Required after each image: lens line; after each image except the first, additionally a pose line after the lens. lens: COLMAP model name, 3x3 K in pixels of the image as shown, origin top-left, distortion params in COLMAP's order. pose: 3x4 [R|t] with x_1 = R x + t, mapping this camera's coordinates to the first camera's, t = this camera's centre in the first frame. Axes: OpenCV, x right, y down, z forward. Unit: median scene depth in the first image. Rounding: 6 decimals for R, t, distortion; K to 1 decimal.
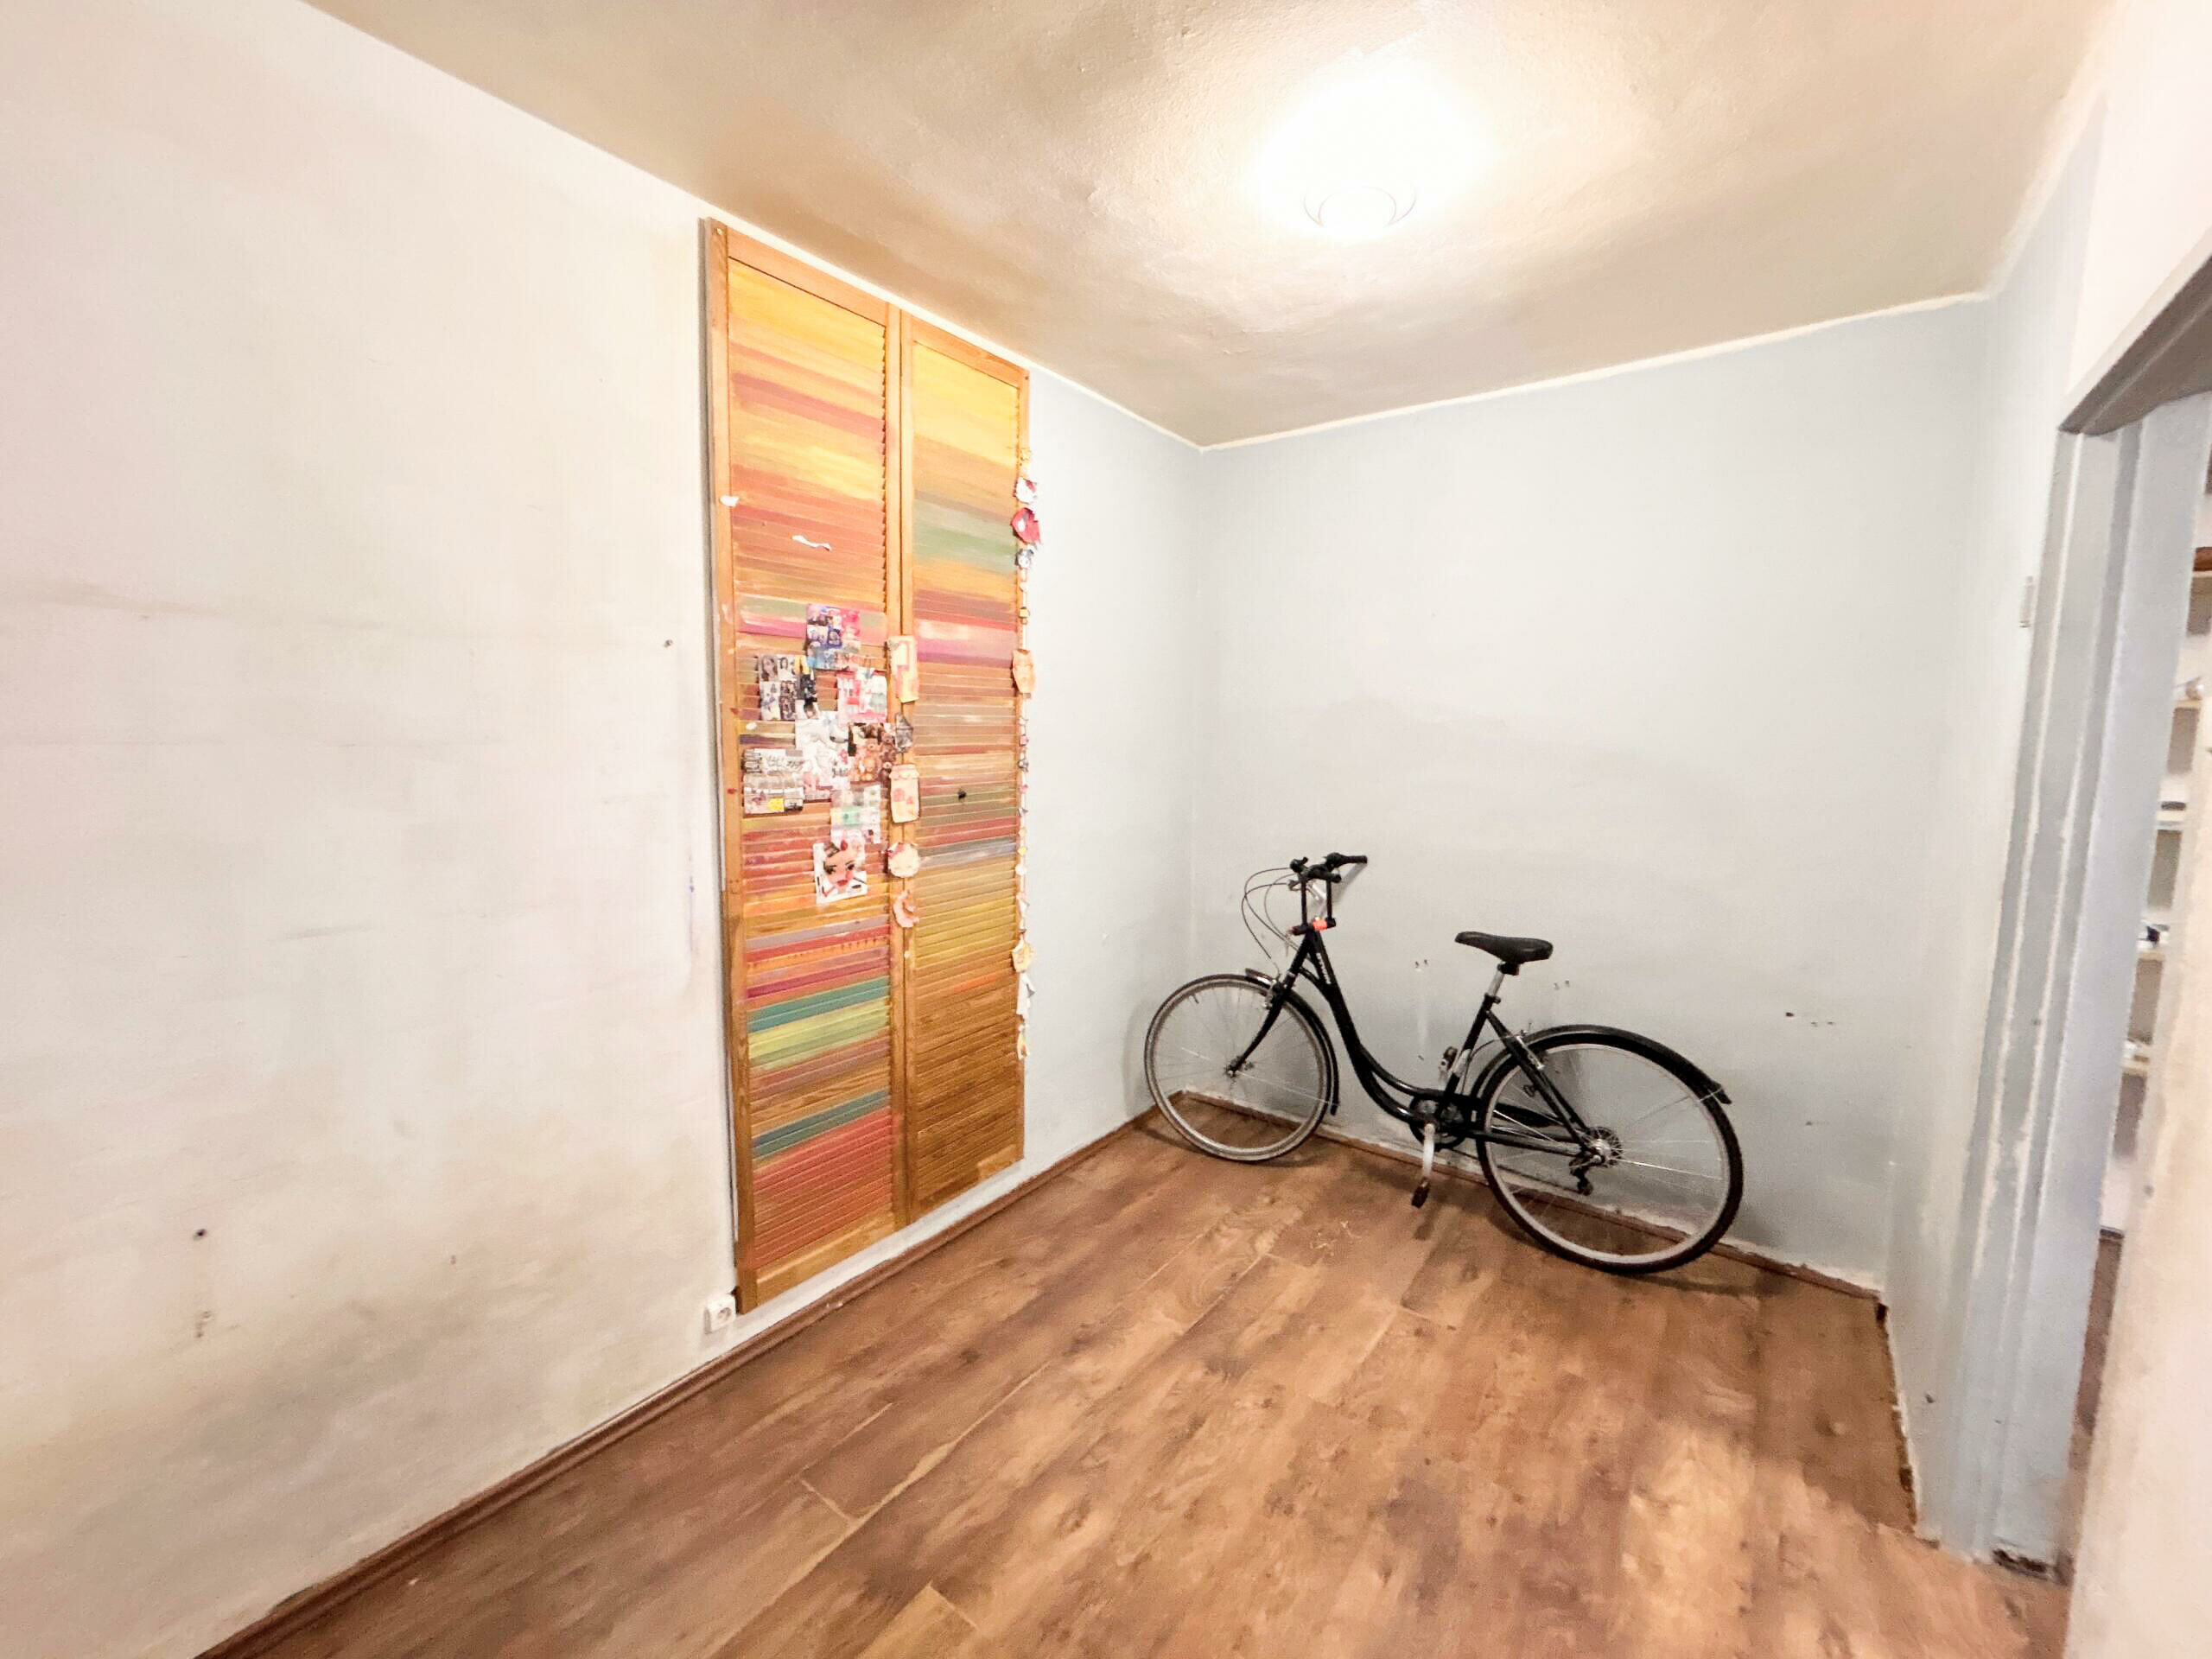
lens RADIAL K [[904.8, 0, 1112.2], [0, 904.8, 829.4], [0, 0, 1]] dist [0.008916, -0.002773]
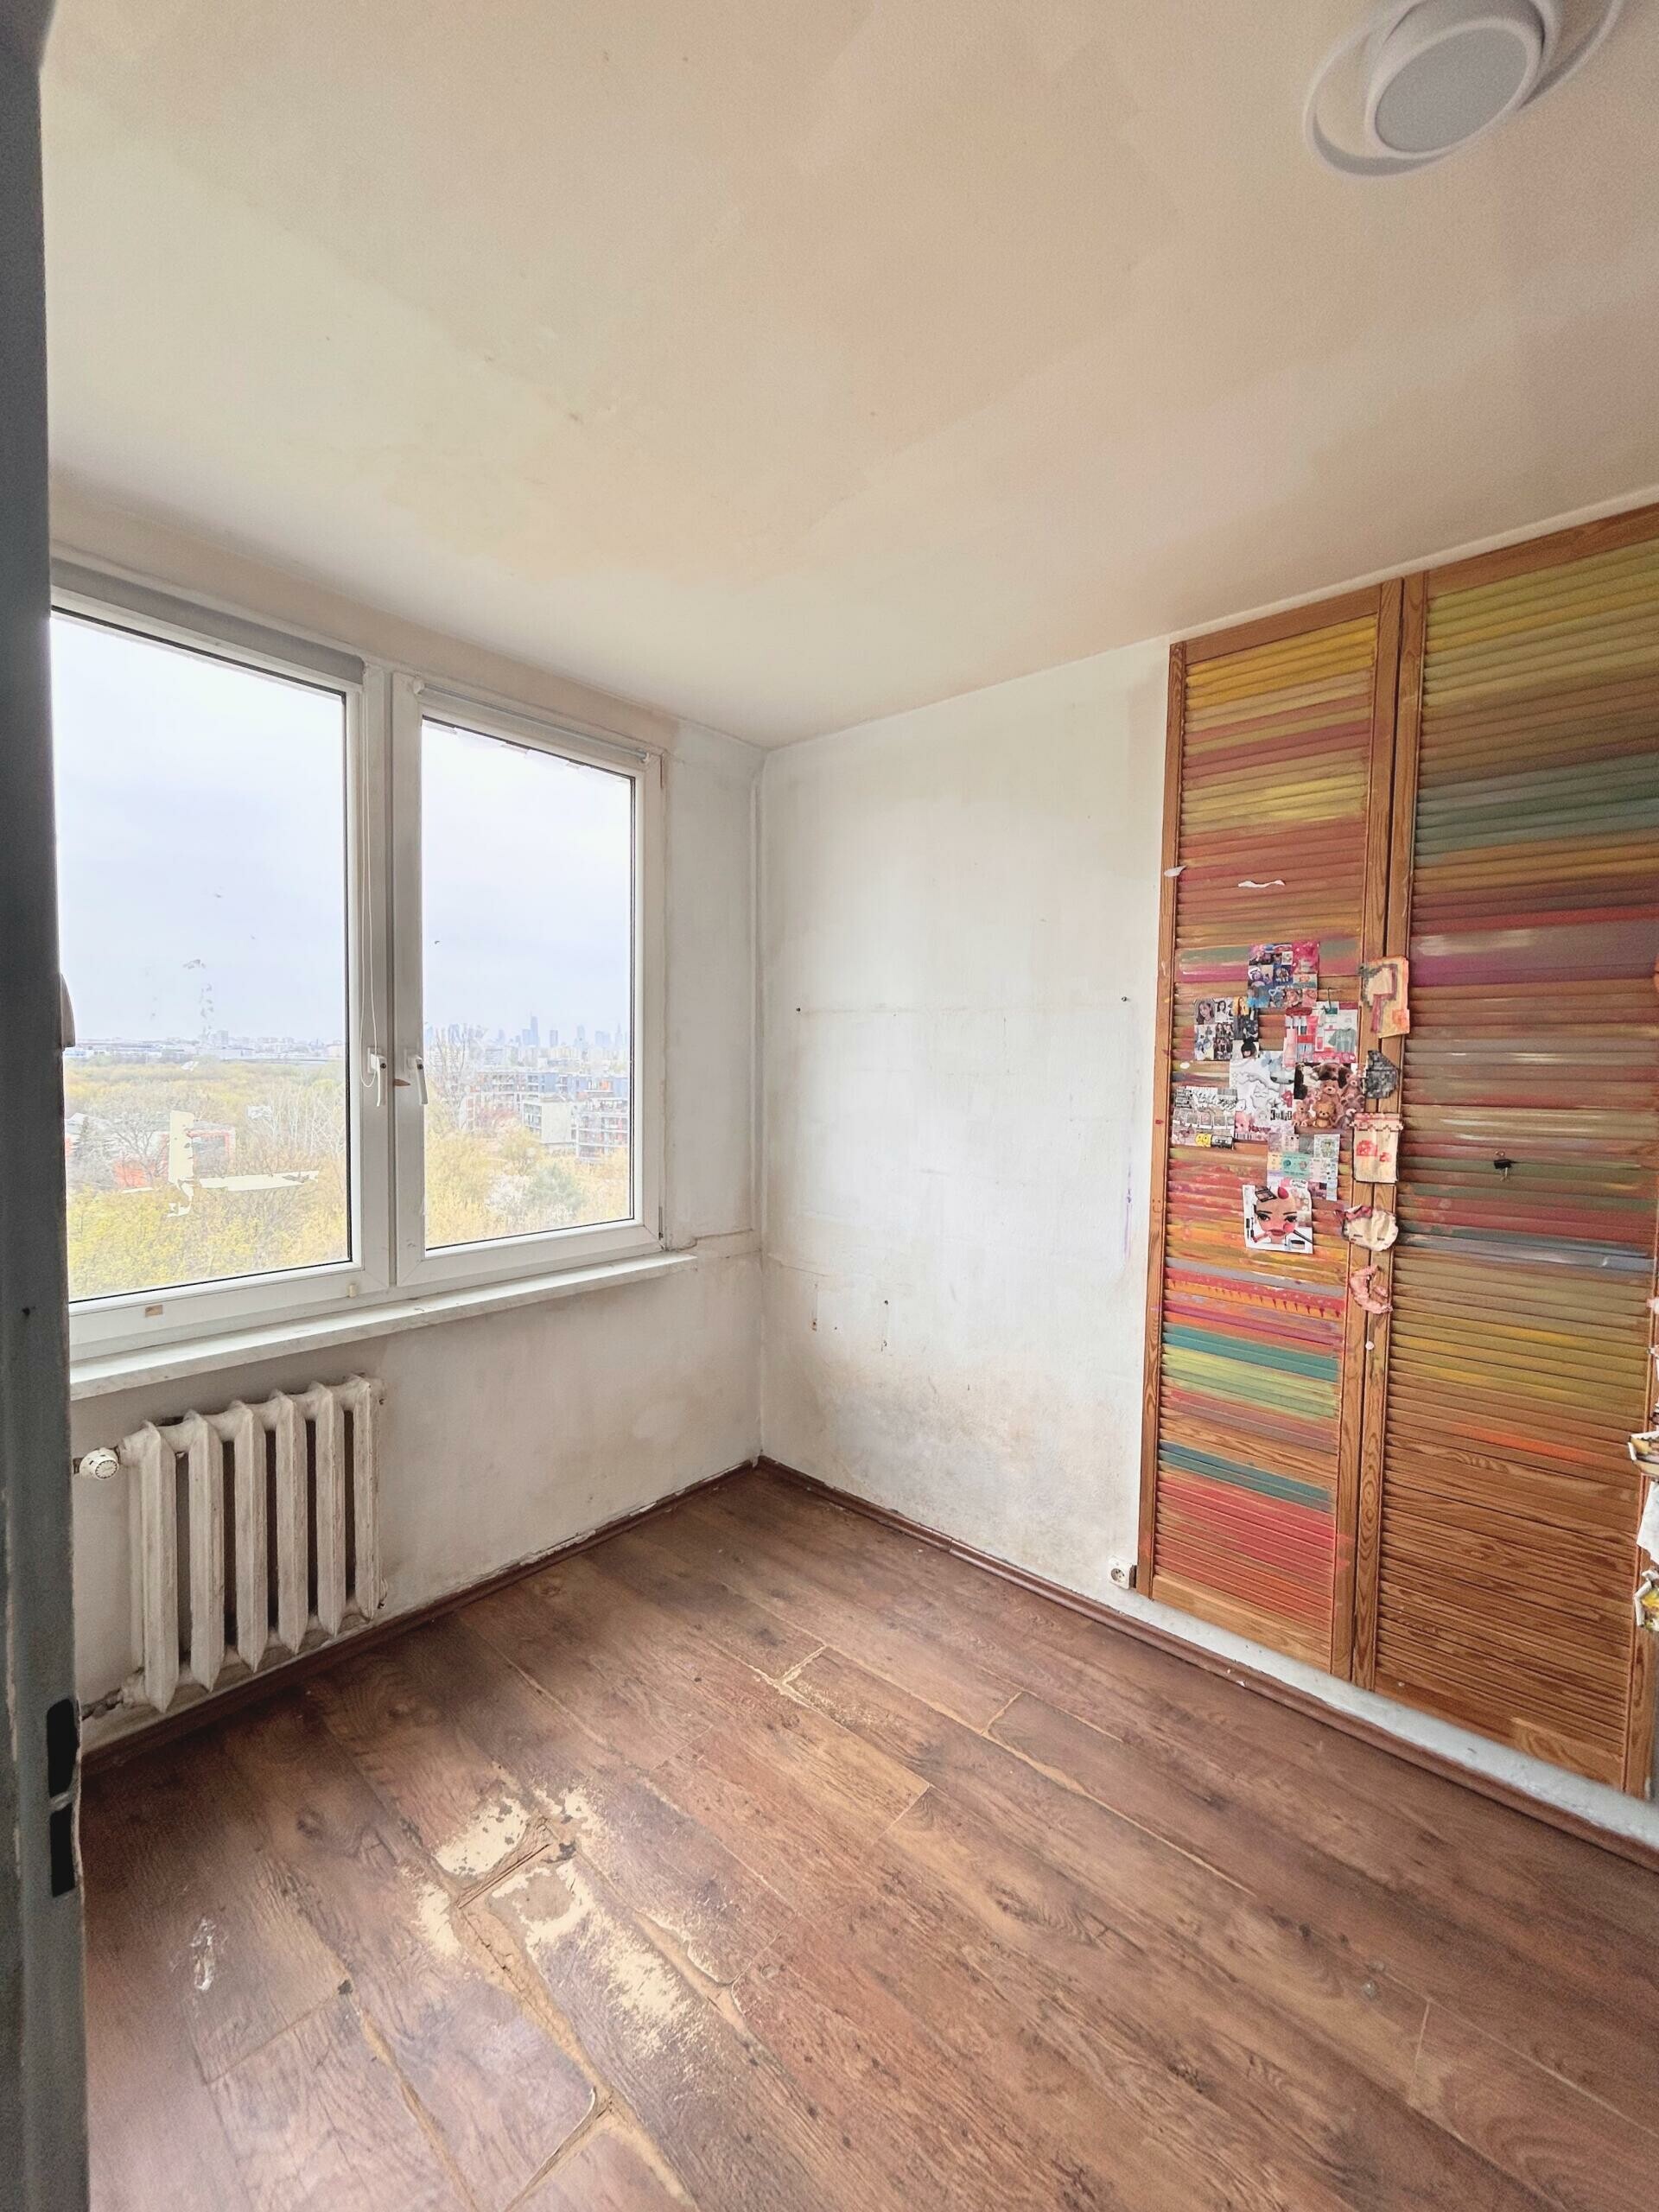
lens RADIAL K [[904.8, 0, 826.4], [0, 904.8, 1108.4], [0, 0, 1]] dist [0.008916, -0.002773]
pose [[-0.088143, 0.036765, -0.995429, 0.695641], [-0.130273, 0.990310, 0.048111, -0.054757], [0.987552, 0.133918, -0.082499, 0.621945]]
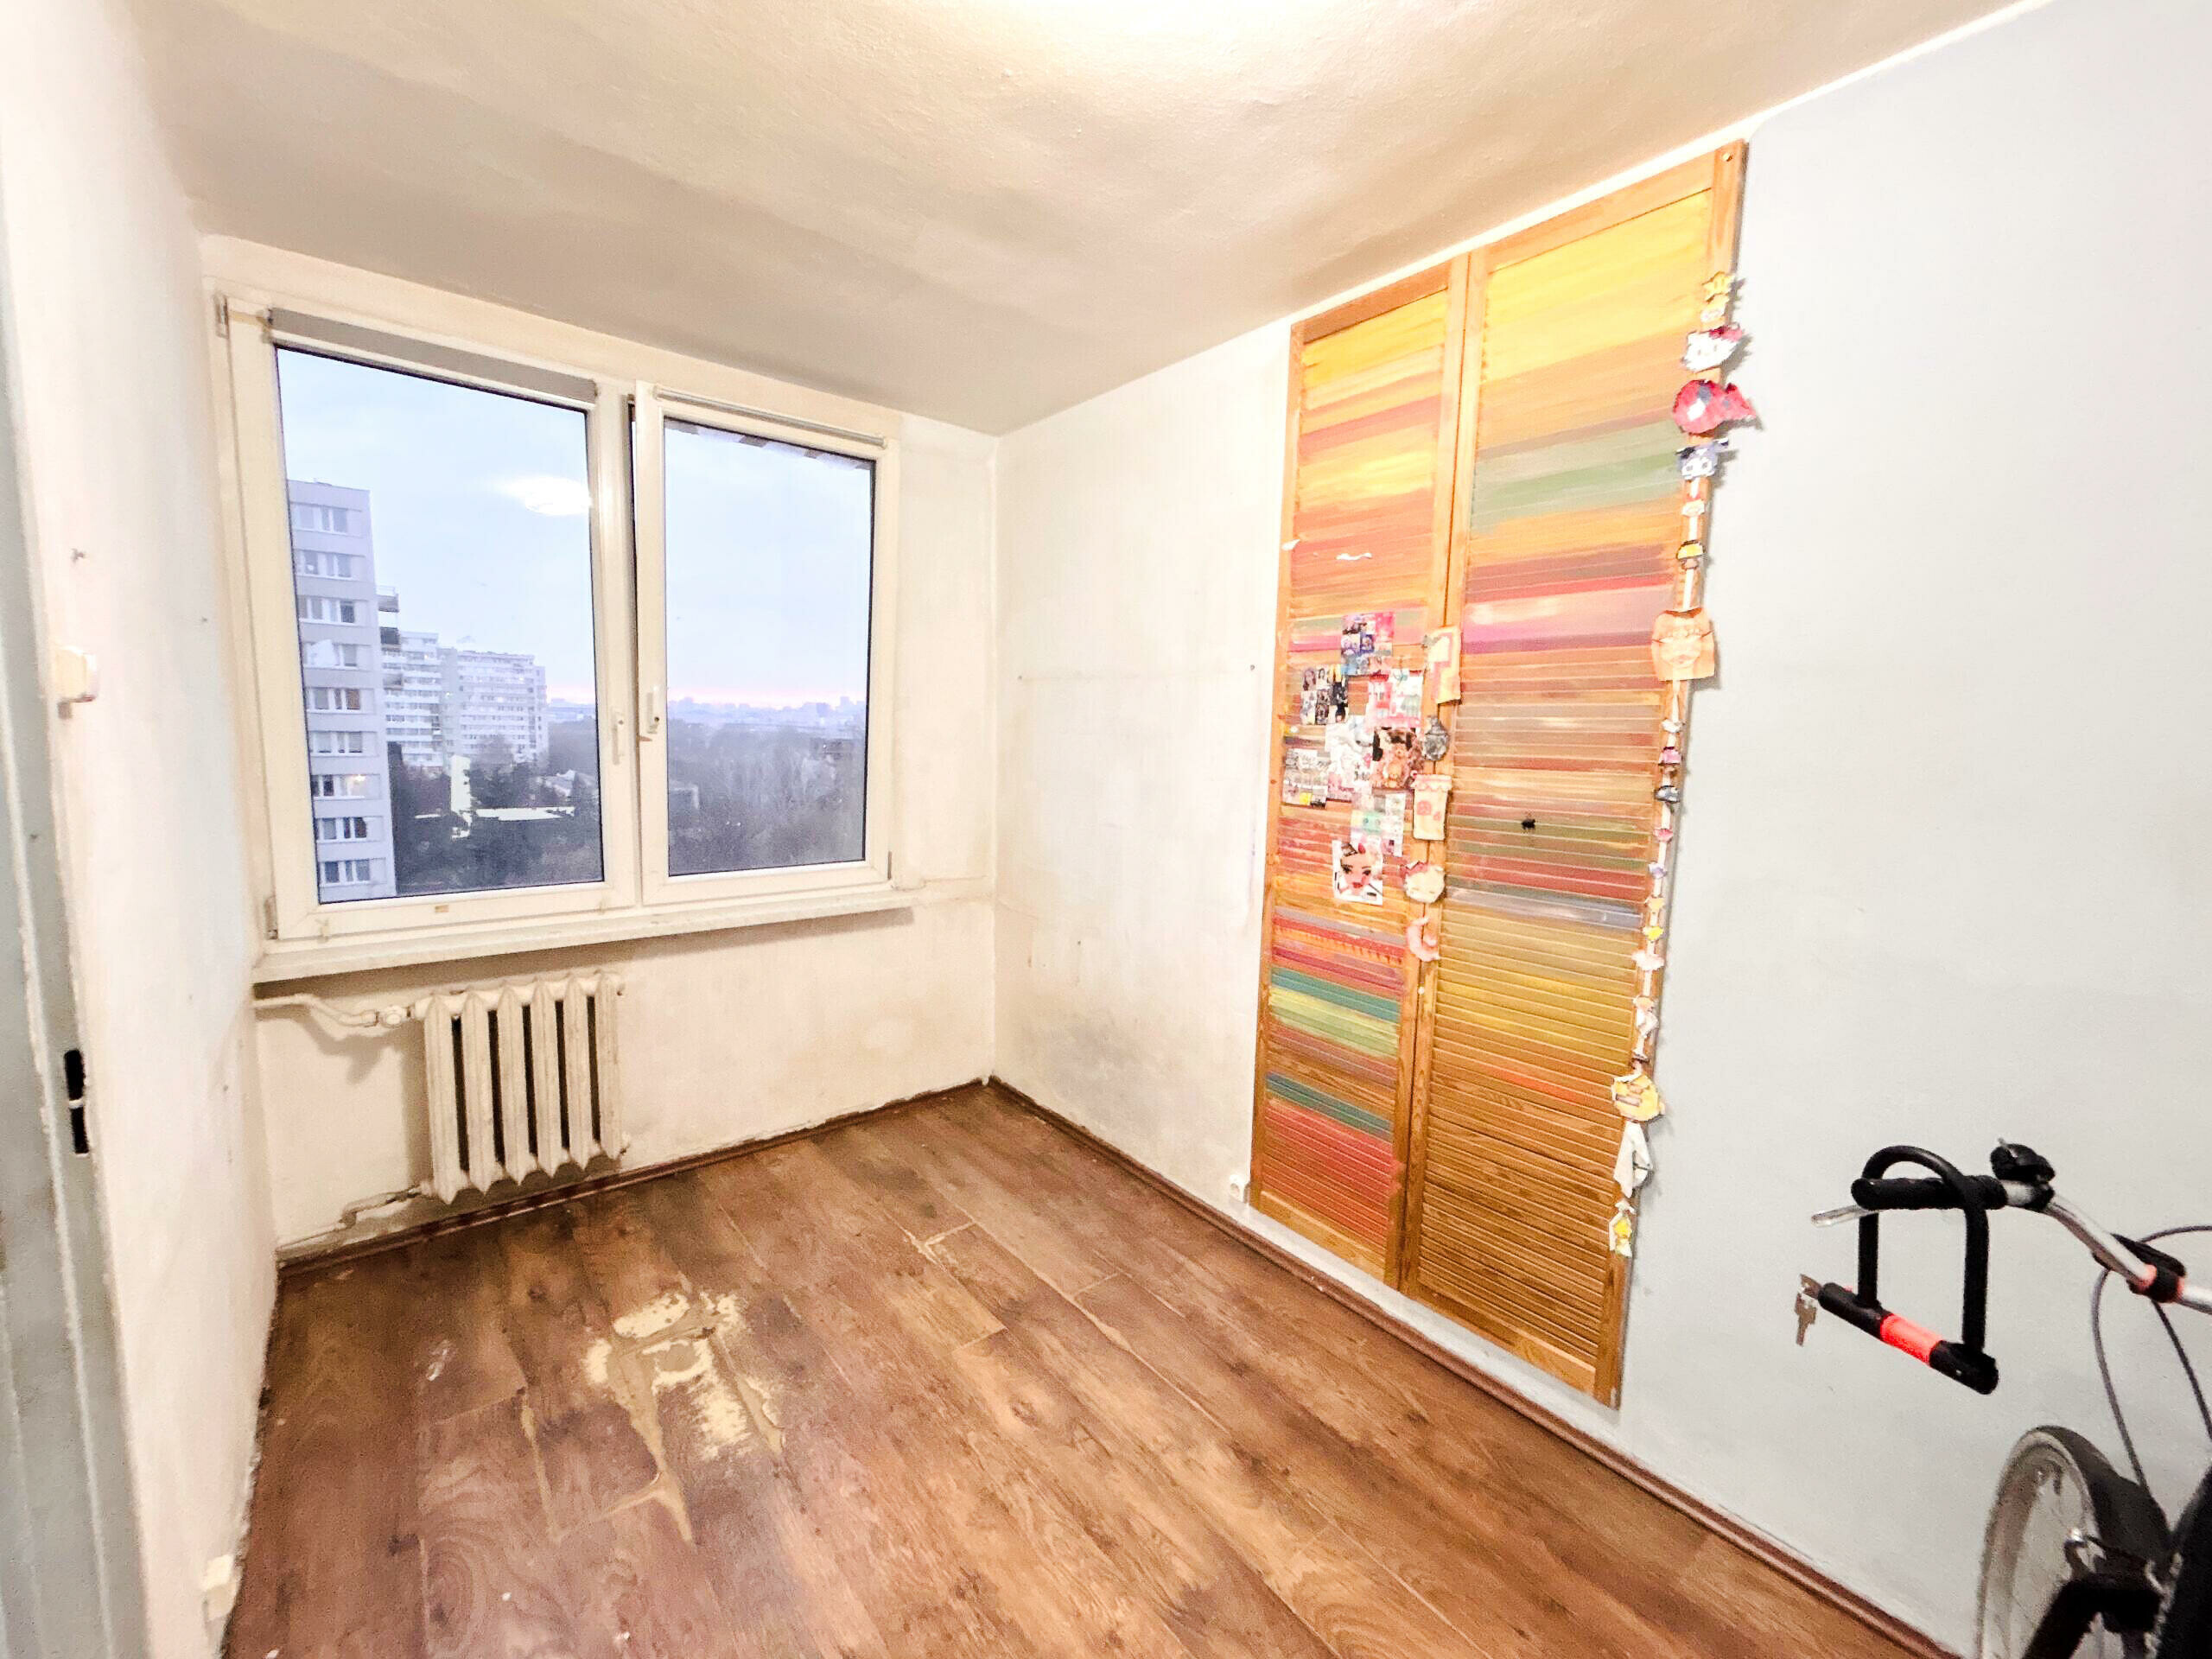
lens RADIAL K [[904.8, 0, 1092.9], [0, 904.8, 832.7], [0, 0, 1]] dist [0.008916, -0.002773]
pose [[-0.256494, 0.092298, -0.962129, 0.770786], [-0.138452, 0.981656, 0.131082, -0.093452], [0.956578, 0.166830, -0.239010, 0.984479]]
